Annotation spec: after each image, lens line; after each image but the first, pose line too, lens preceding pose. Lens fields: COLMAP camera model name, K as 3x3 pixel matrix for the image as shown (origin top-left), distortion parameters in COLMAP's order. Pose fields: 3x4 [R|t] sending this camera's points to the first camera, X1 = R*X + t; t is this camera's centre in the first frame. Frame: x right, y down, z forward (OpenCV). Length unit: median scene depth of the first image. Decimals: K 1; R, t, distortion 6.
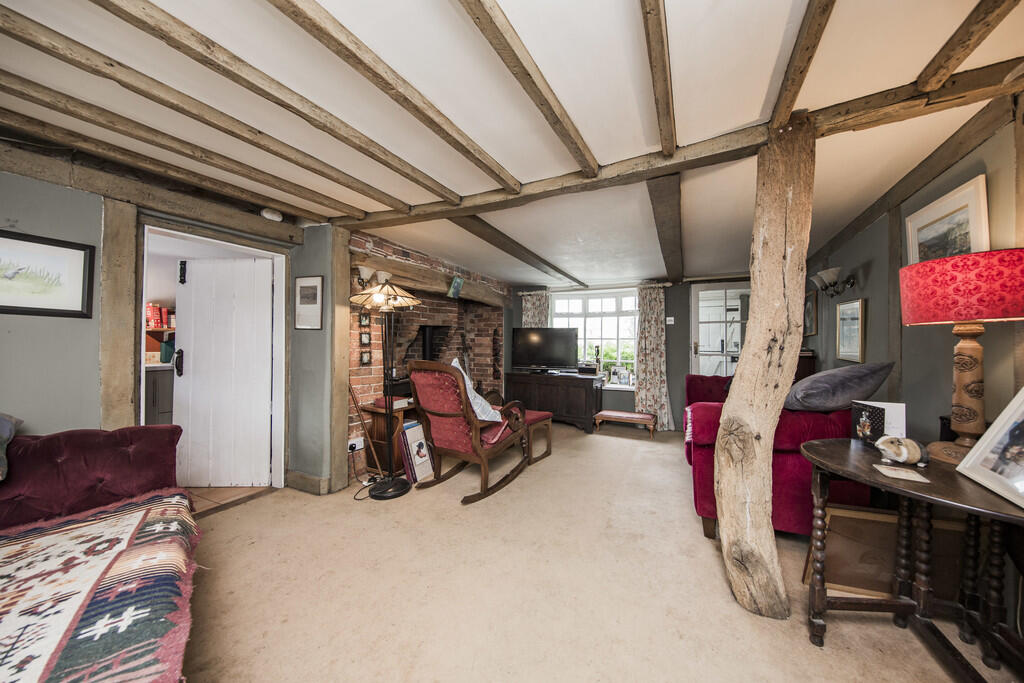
lens RADIAL K [[336.1, 0, 522.6], [0, 336.1, 341.9], [0, 0, 1]] dist [-0.000613, -0.000017]
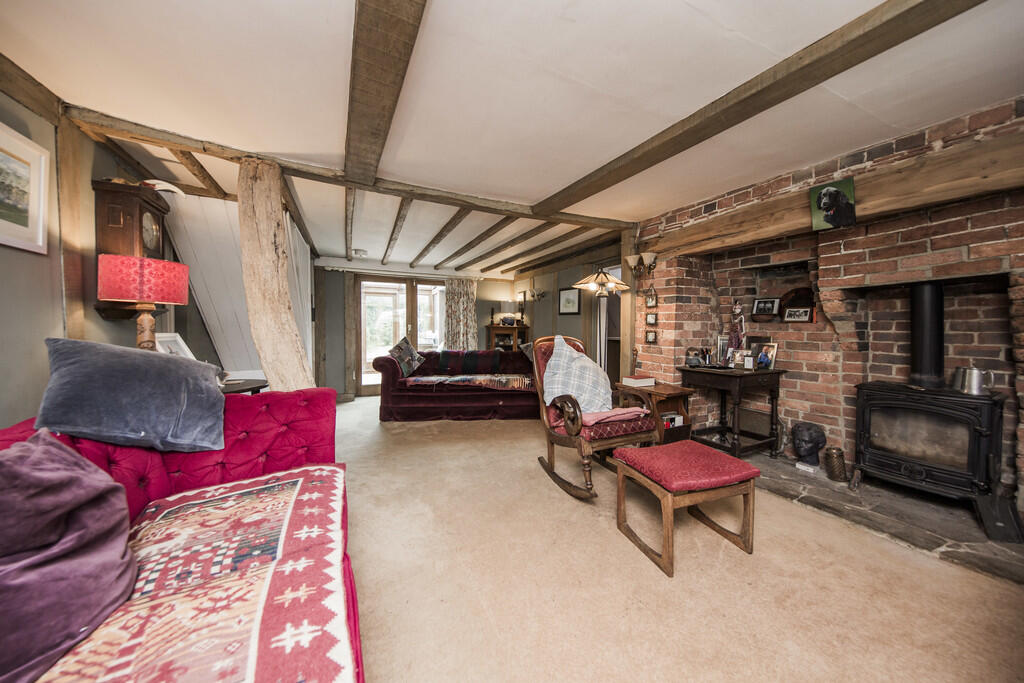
lens RADIAL K [[336.1, 0, 520.4], [0, 336.1, 333.6], [0, 0, 1]] dist [-0.000613, -0.000017]
pose [[-0.561247, 0.006312, -0.827624, 0.638142], [0.002379, 0.999979, 0.006013, 0.029881], [0.827645, 0.001406, -0.561250, 1.253470]]
